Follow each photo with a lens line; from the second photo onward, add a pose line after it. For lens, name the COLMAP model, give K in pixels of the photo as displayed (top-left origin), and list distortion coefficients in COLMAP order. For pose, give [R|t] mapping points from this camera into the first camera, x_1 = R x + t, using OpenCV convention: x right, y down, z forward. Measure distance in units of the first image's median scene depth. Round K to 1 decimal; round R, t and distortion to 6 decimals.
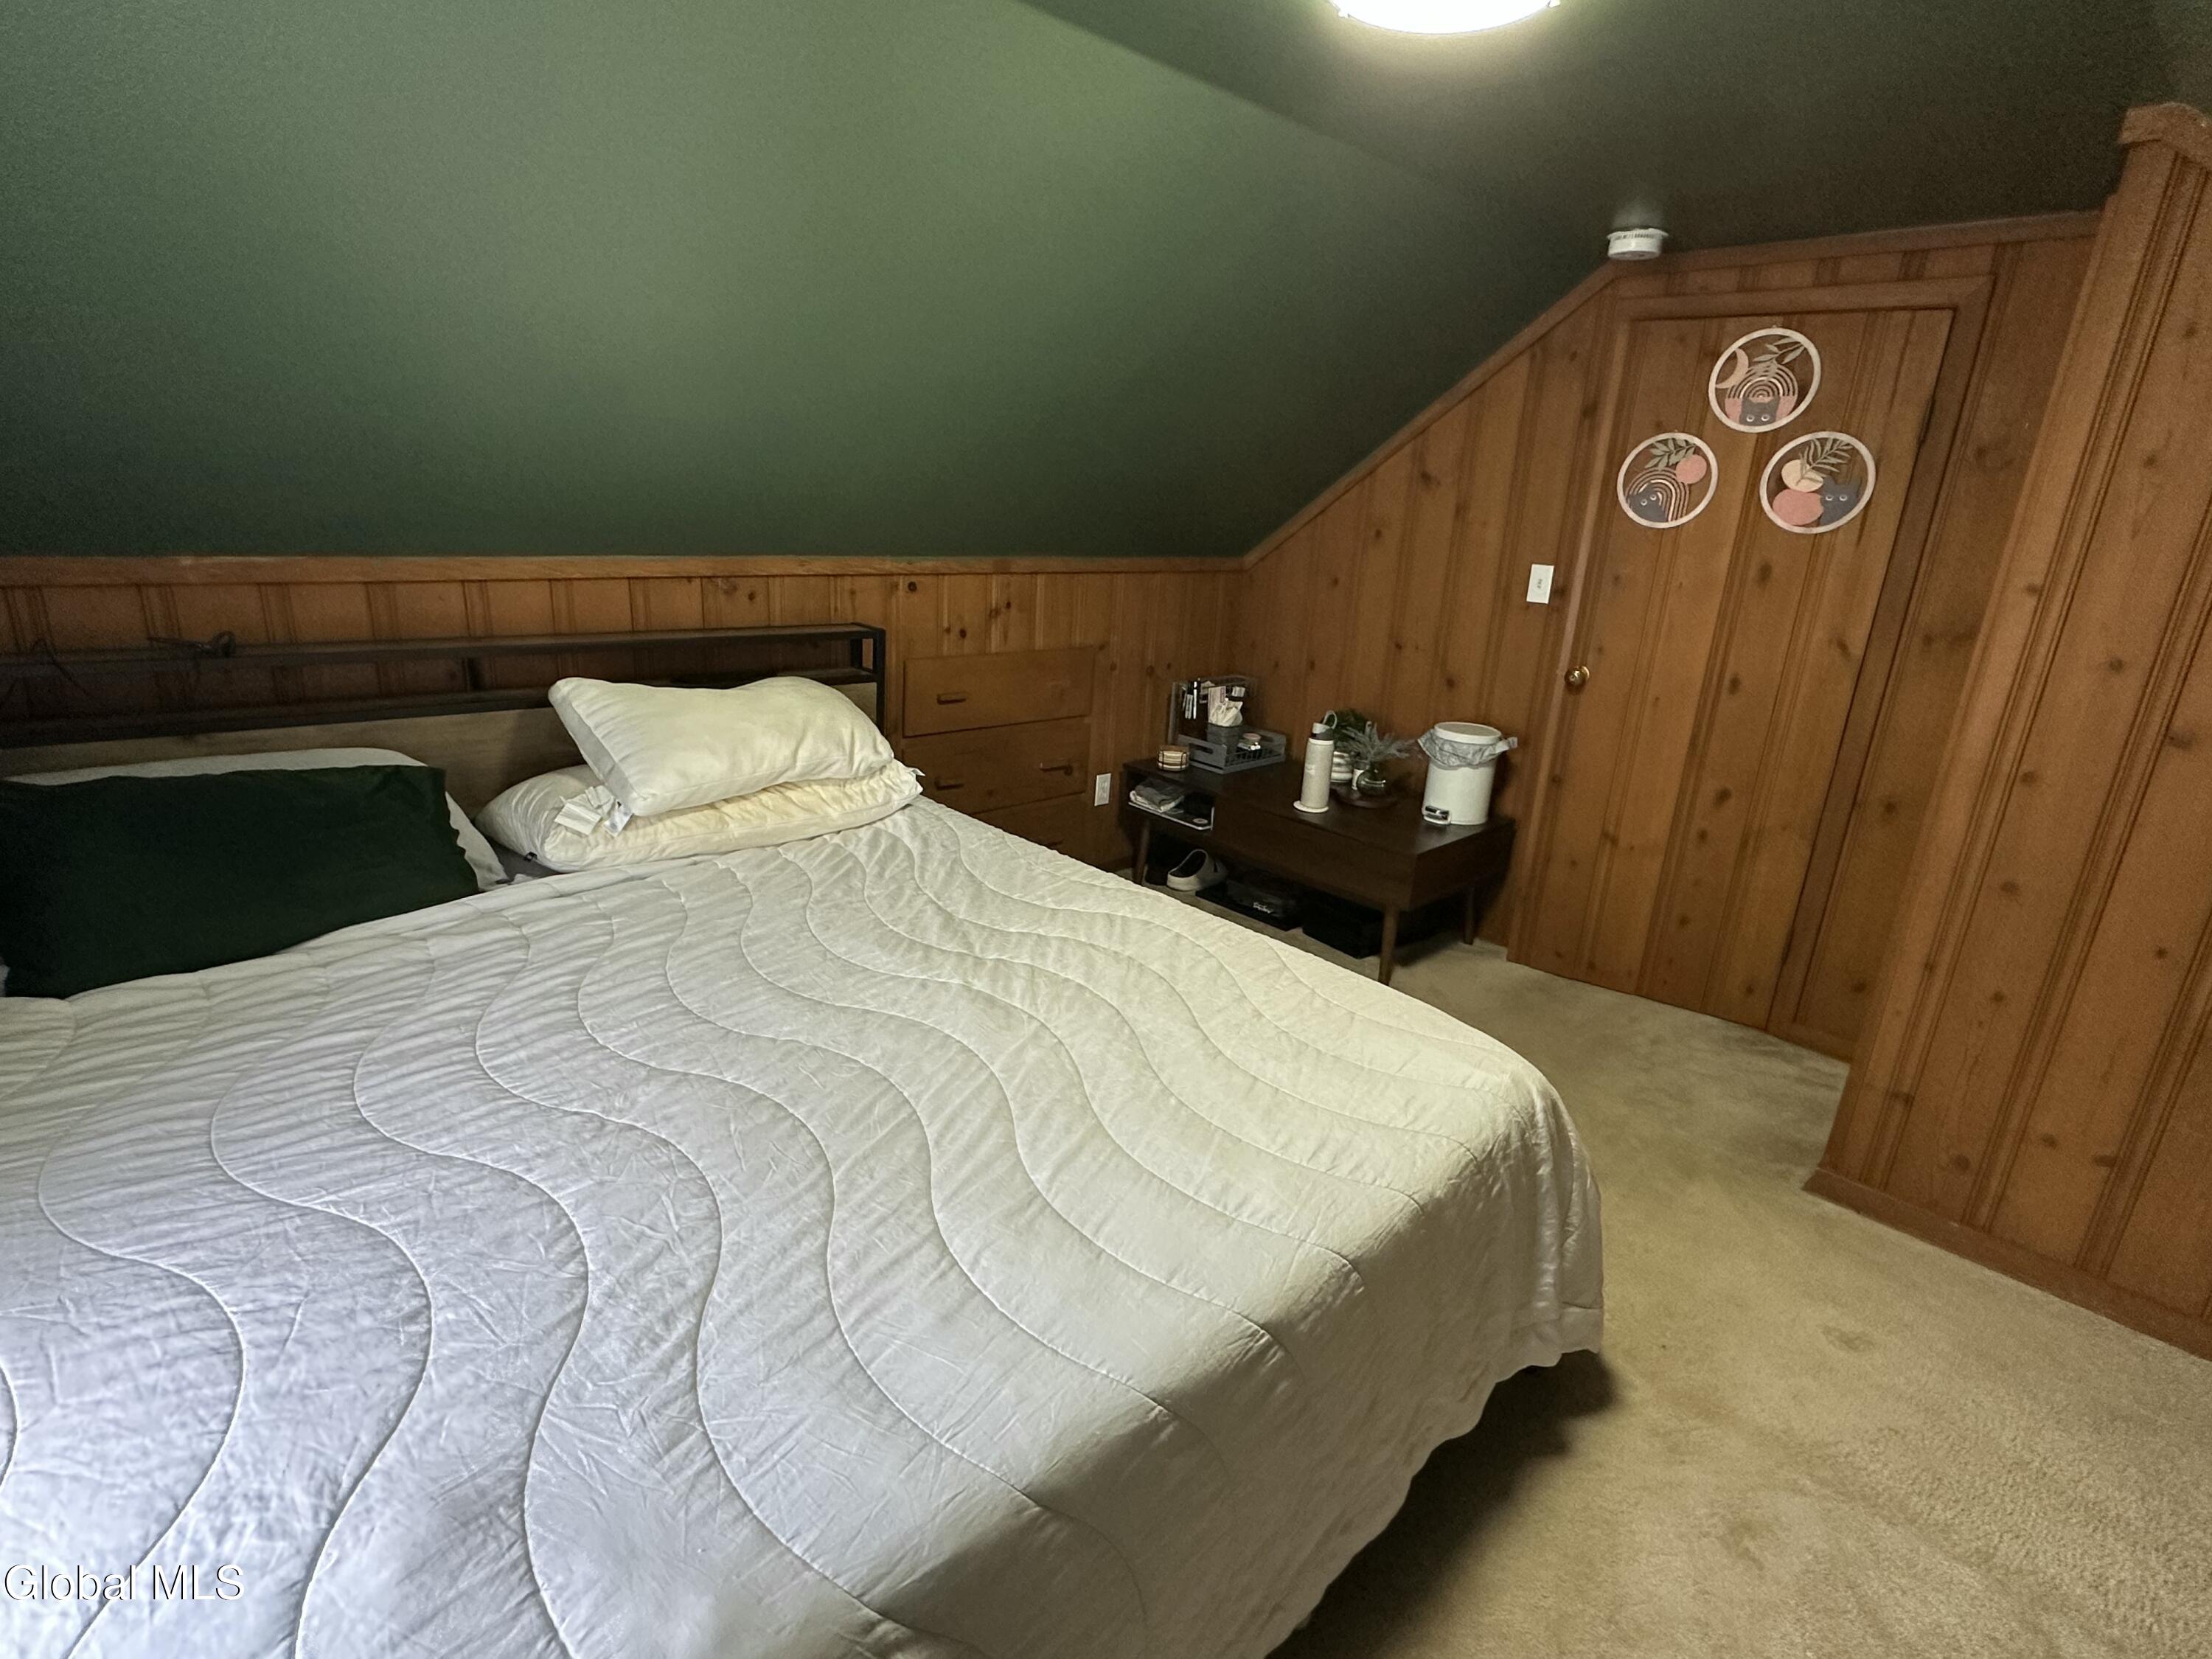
lens RADIAL K [[1093.6, 0, 1105.0], [0, 1093.6, 827.6], [0, 0, 1]] dist [-0.001671, 0.000082]
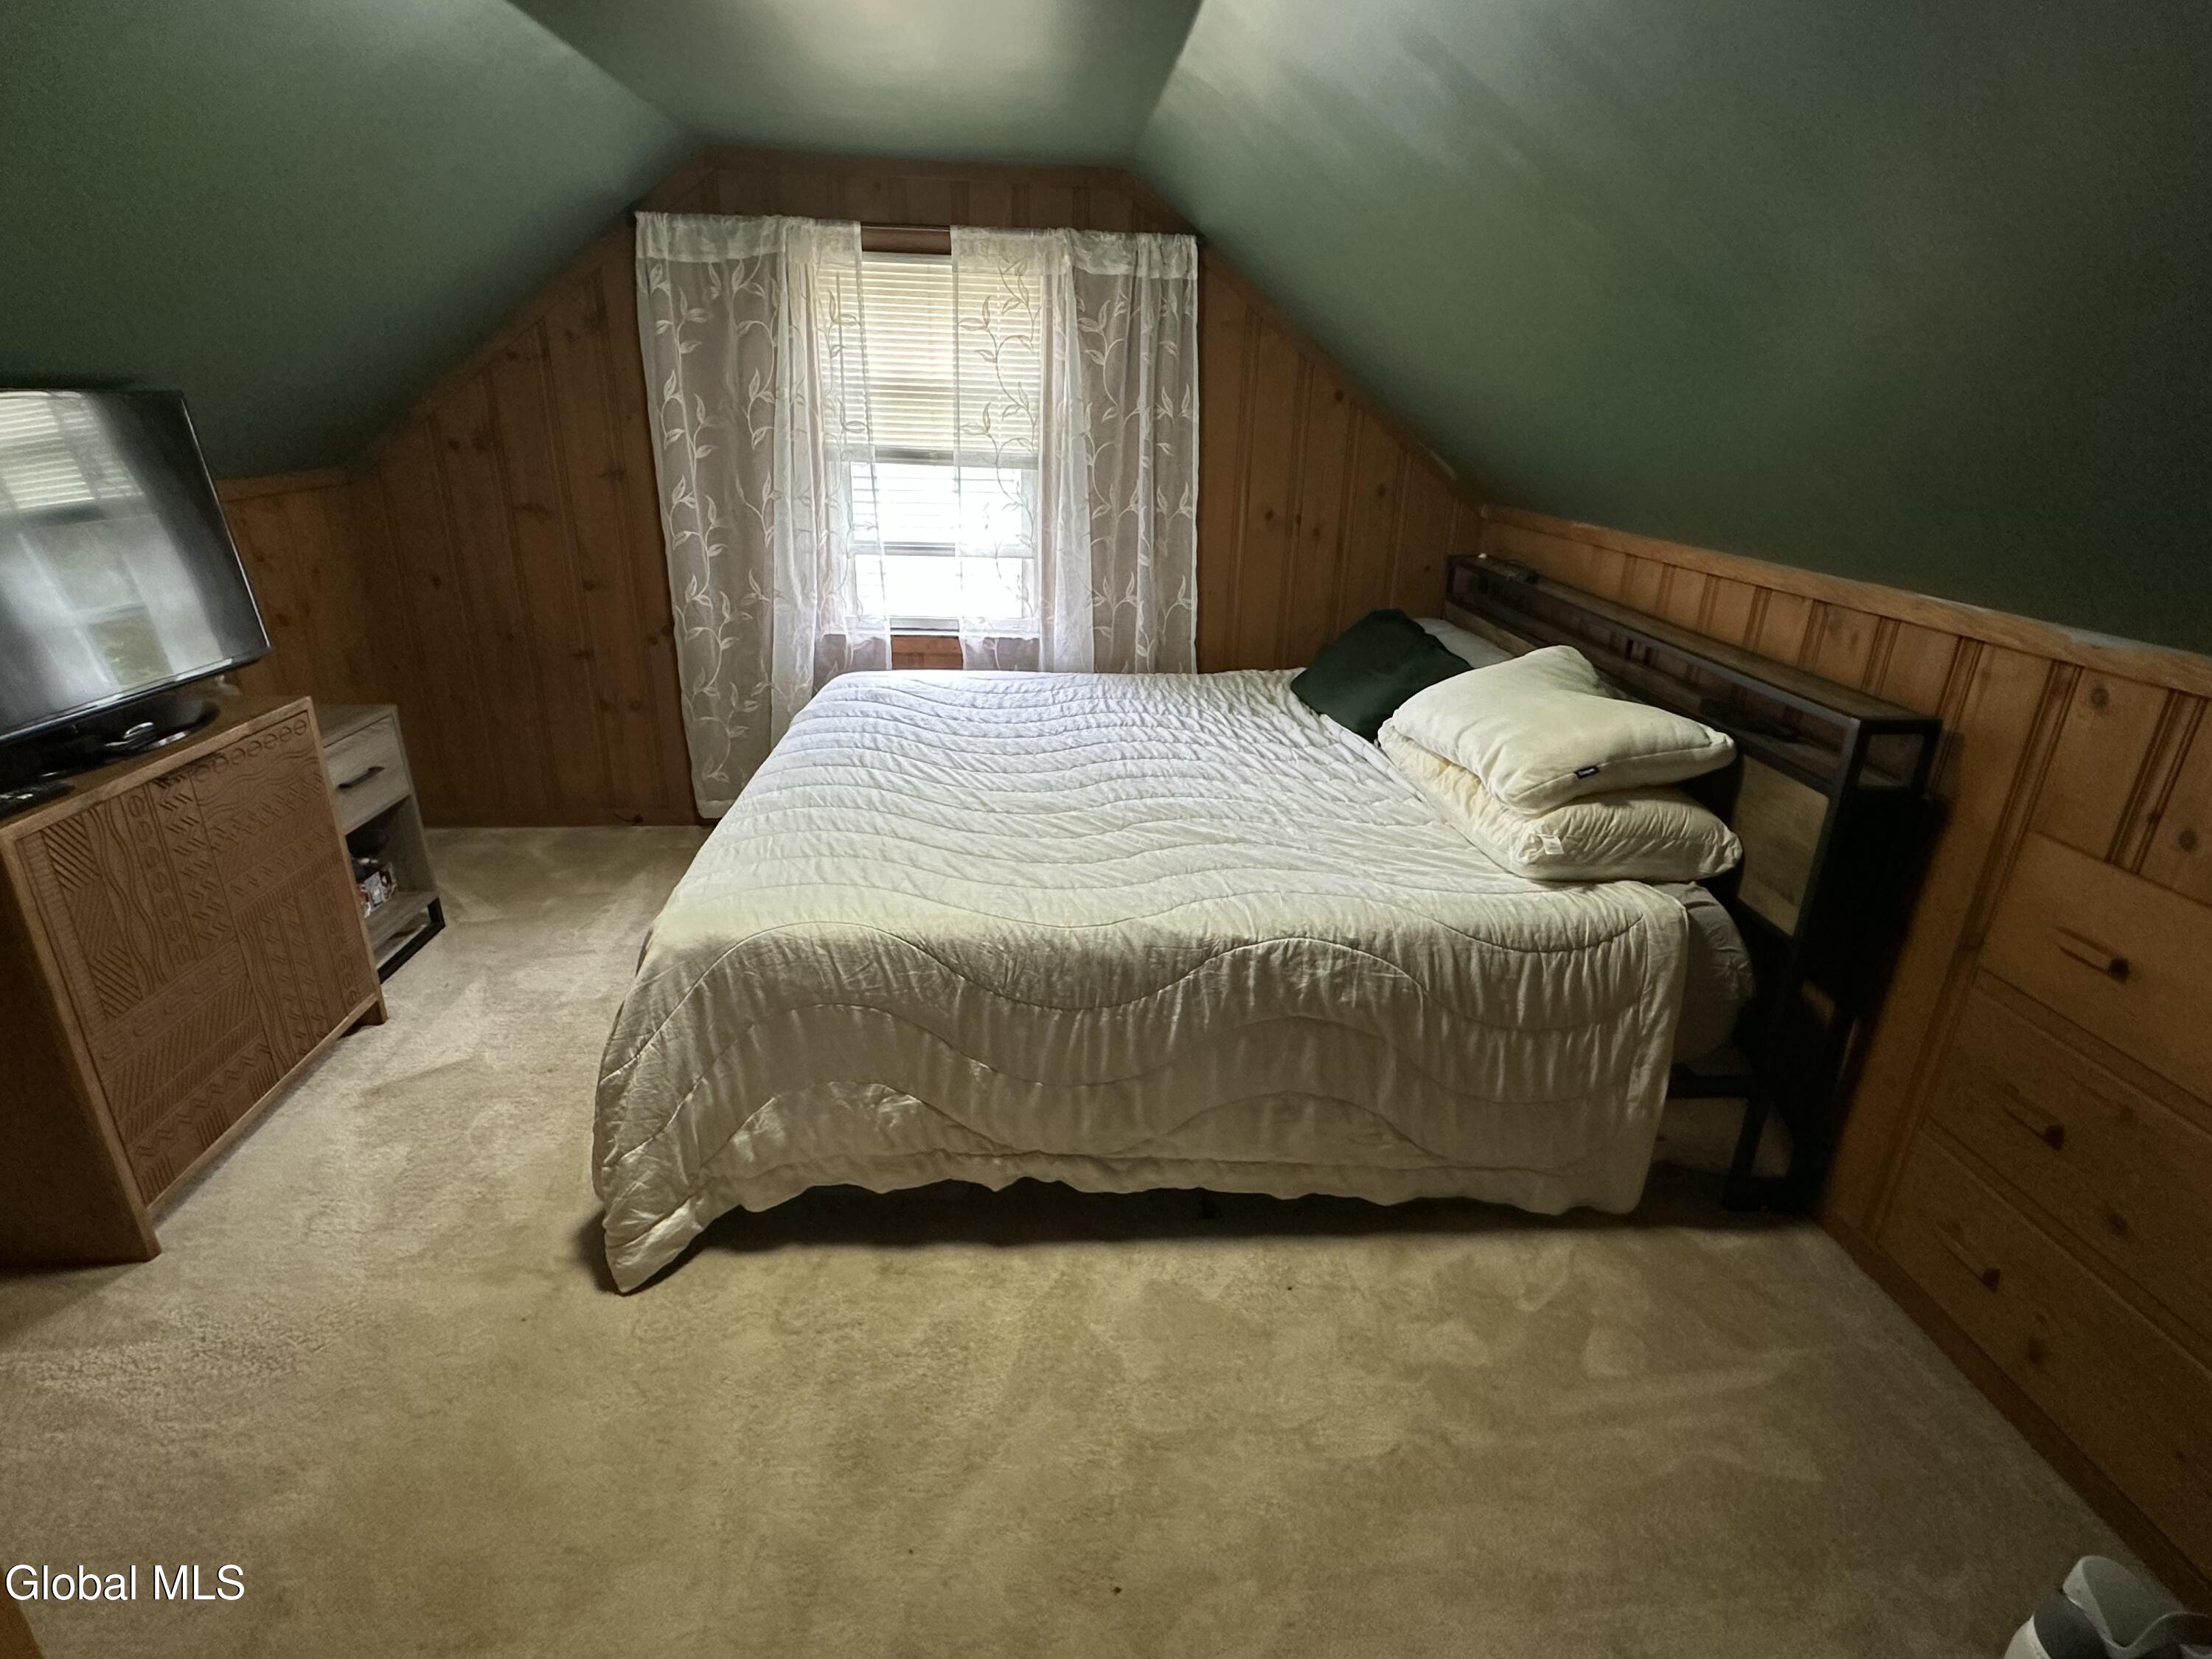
lens RADIAL K [[1093.6, 0, 1109.8], [0, 1093.6, 827.0], [0, 0, 1]] dist [-0.001671, 0.000082]
pose [[-0.647559, 0.199894, -0.735330, 0.659573], [-0.289111, 0.828382, 0.479790, -0.389111], [0.705041, 0.523284, -0.478634, 1.332170]]
